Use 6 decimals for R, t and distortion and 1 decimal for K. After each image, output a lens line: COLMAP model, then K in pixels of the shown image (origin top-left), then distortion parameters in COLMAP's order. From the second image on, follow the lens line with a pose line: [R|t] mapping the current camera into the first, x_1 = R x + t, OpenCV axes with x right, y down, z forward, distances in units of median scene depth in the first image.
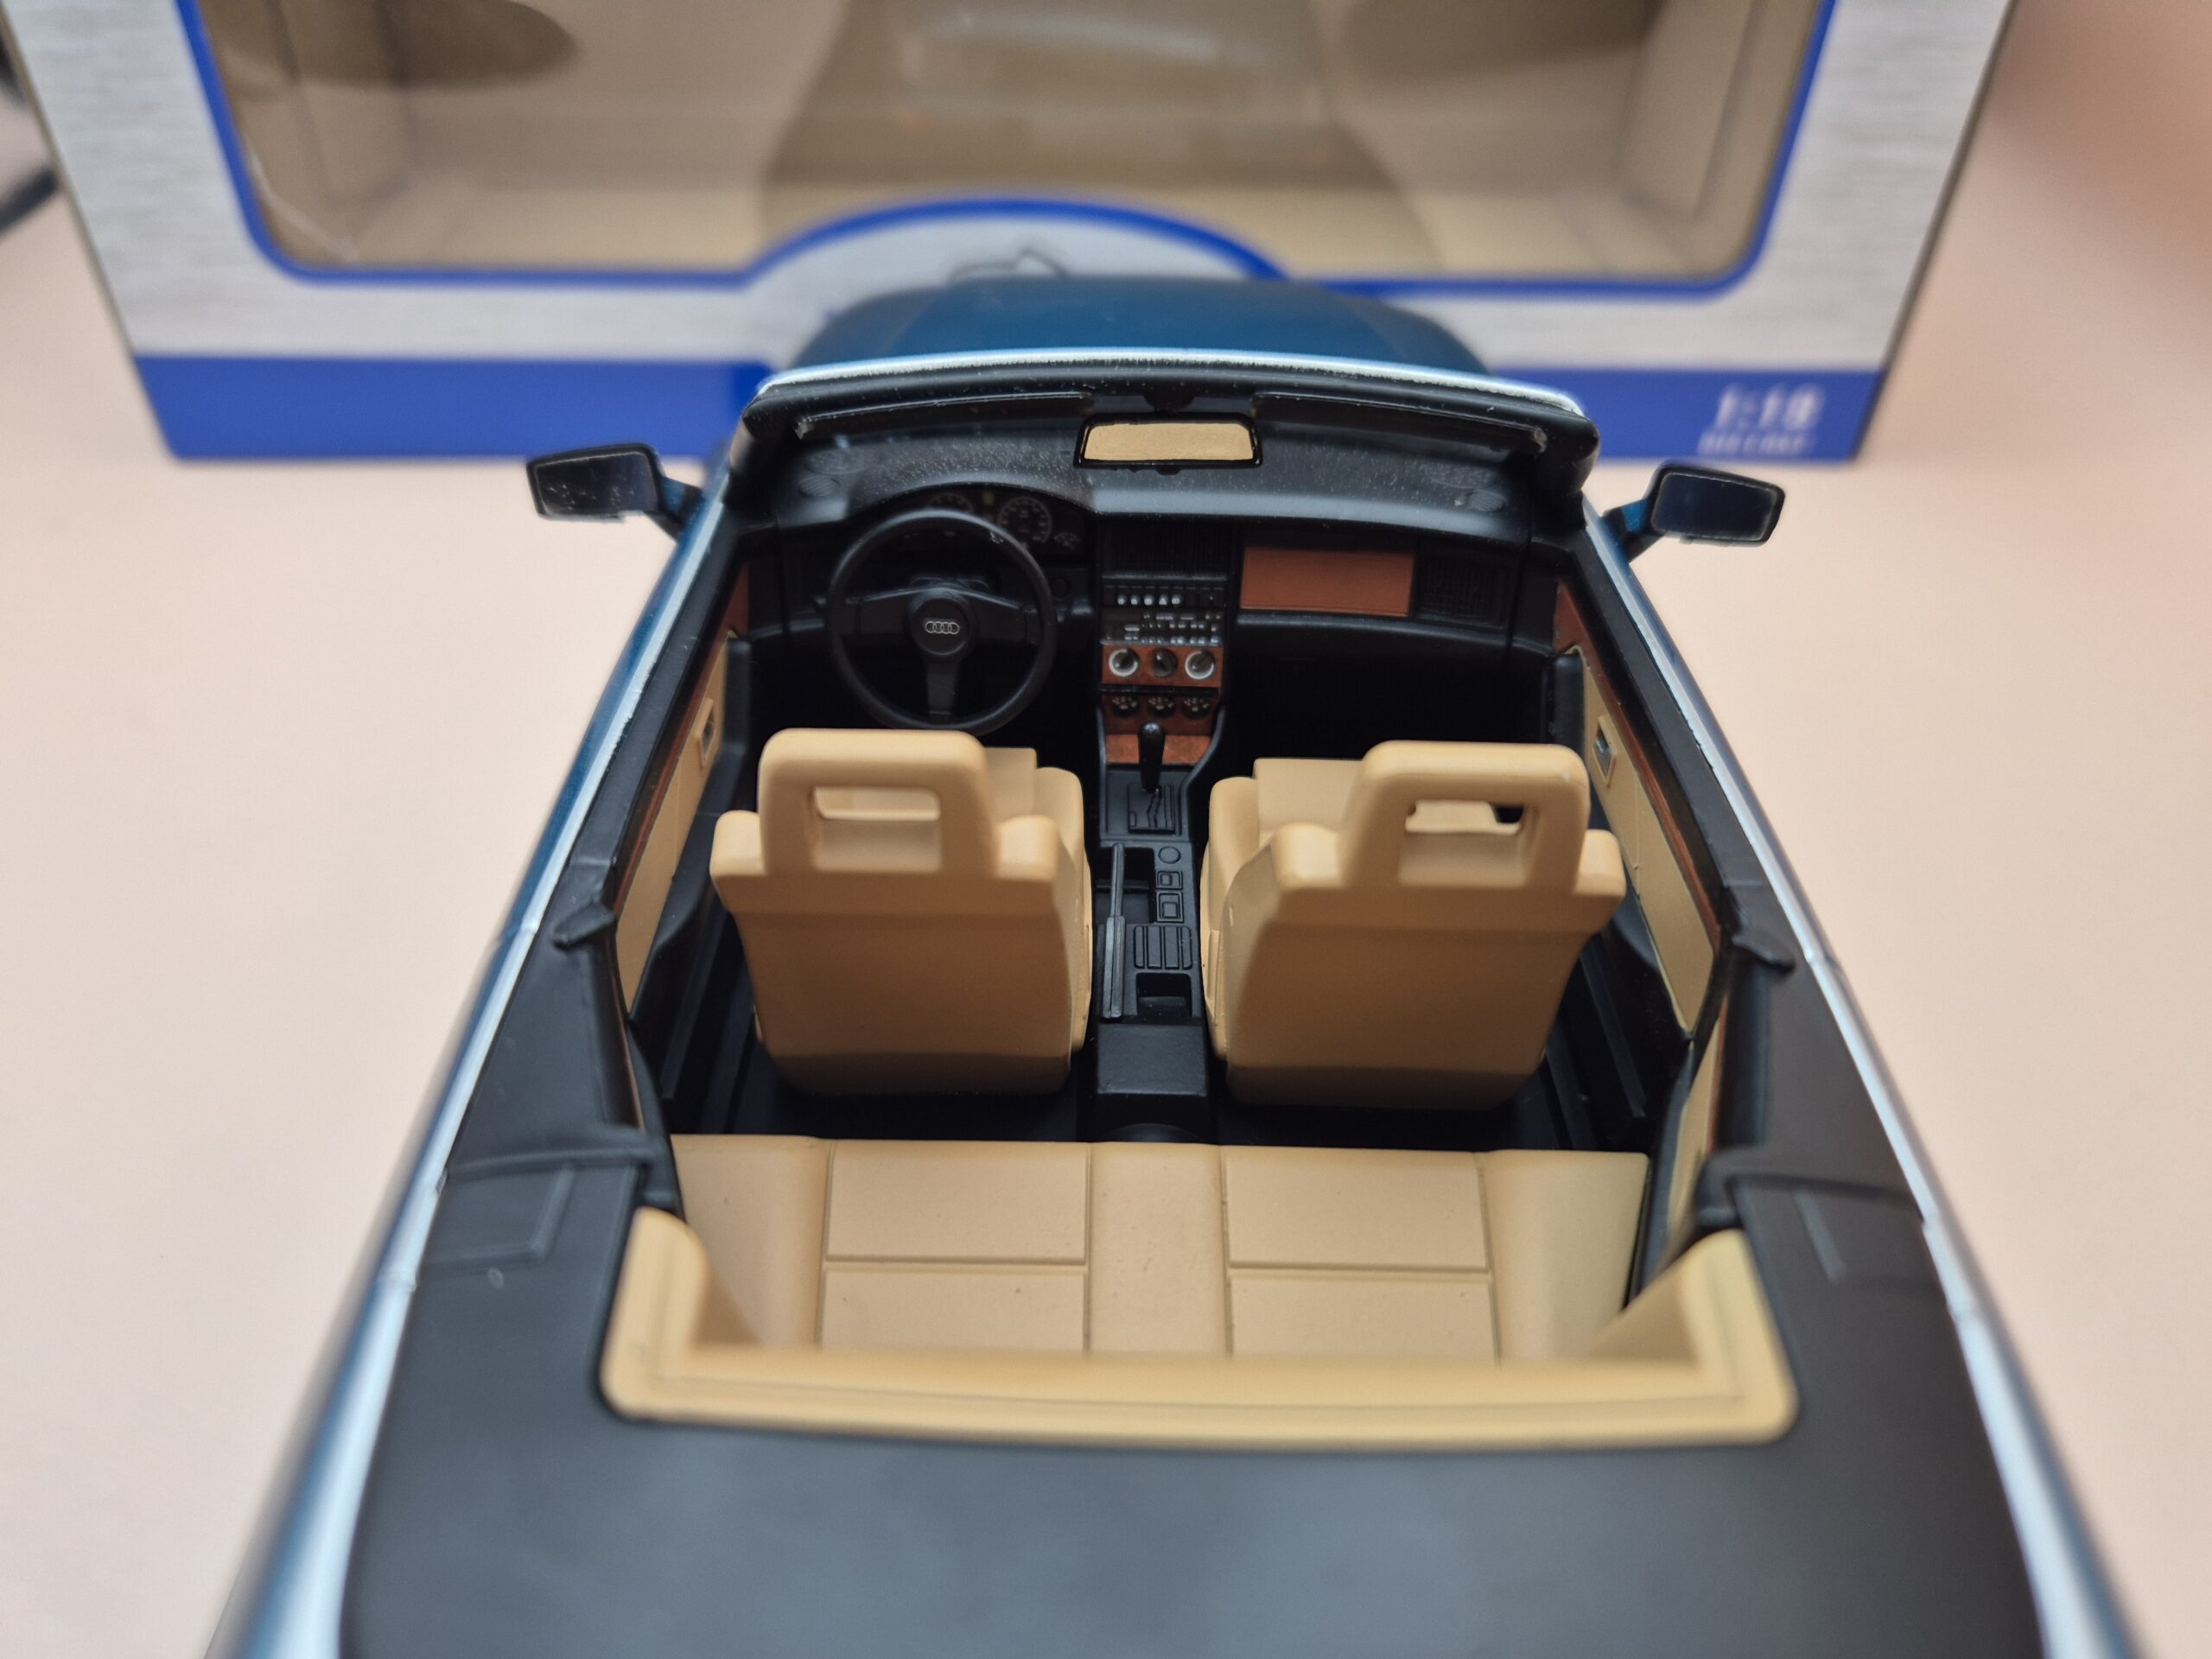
lens RADIAL K [[1518.2, 0, 1106.0], [0, 1518.2, 829.5], [0, 0, 1]] dist [-0.009798, -0.005597]
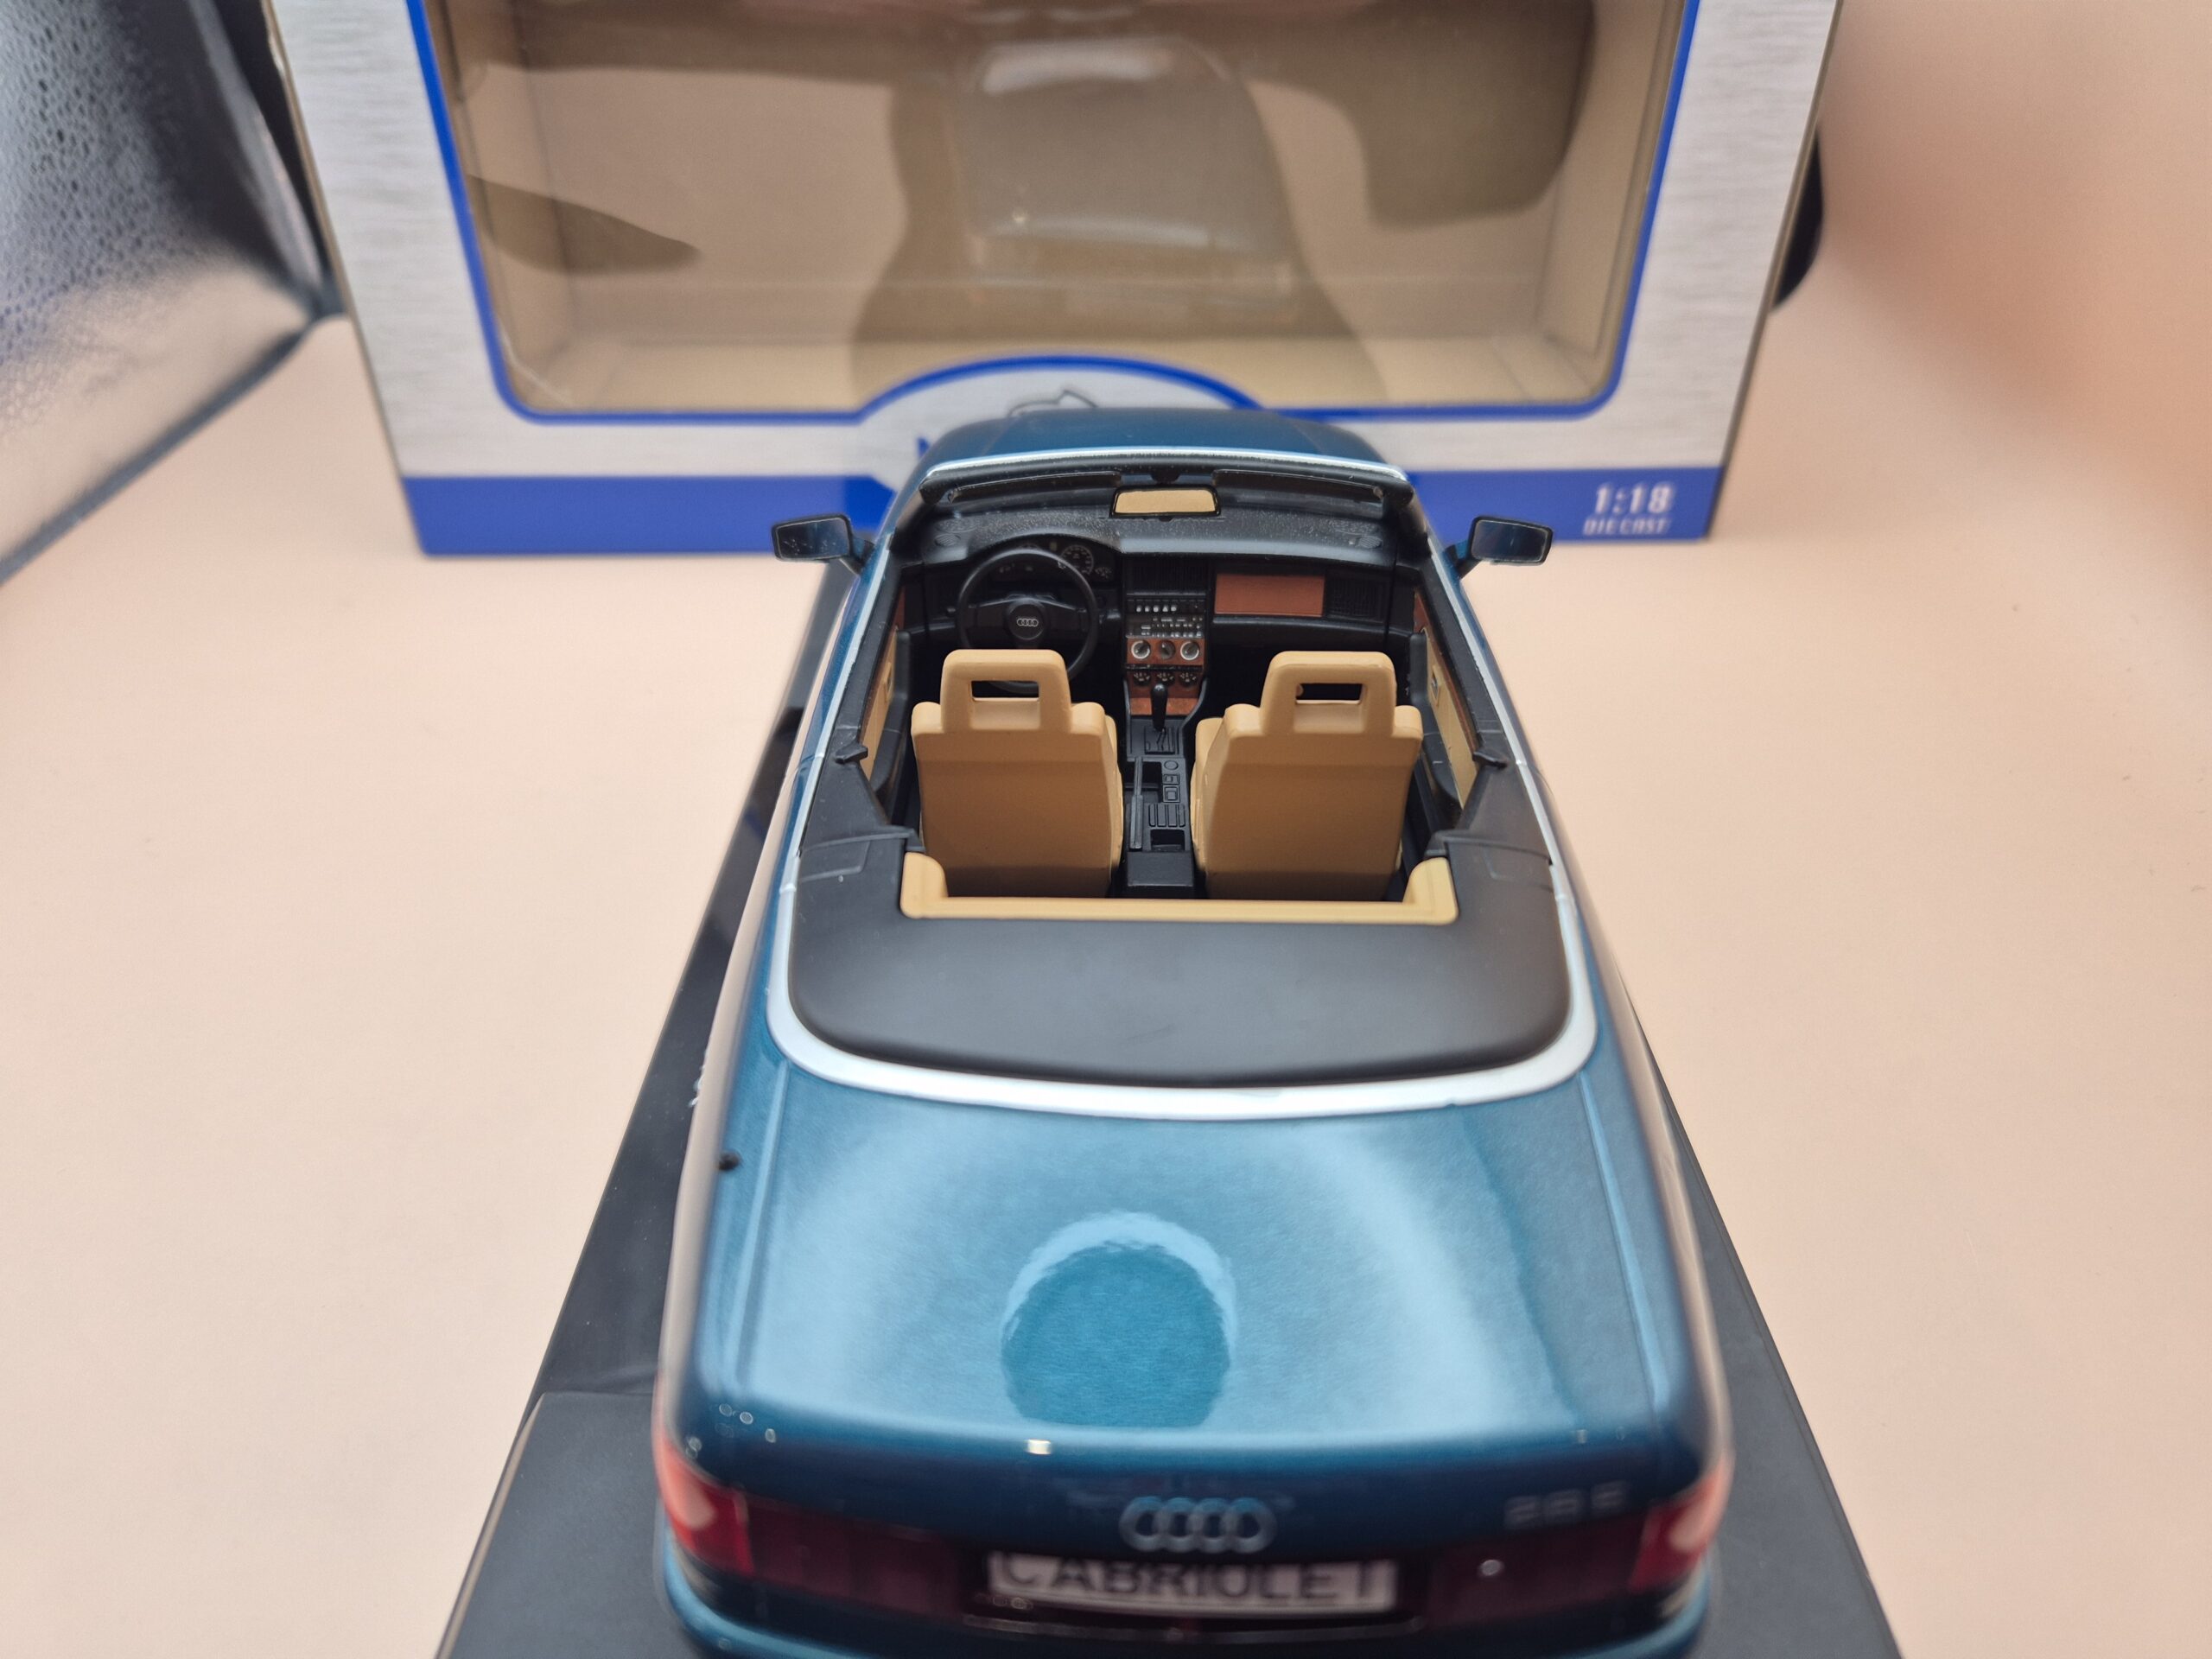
lens RADIAL K [[1490.2, 0, 1093.4], [0, 1490.2, 851.2], [0, 0, 1]] dist [0.000505, -0.016374]
pose [[0.999652, -0.011458, -0.023778, -0.003168], [0.009928, 0.997934, -0.063468, 0.200799], [0.024456, 0.063210, 0.997701, -0.535702]]
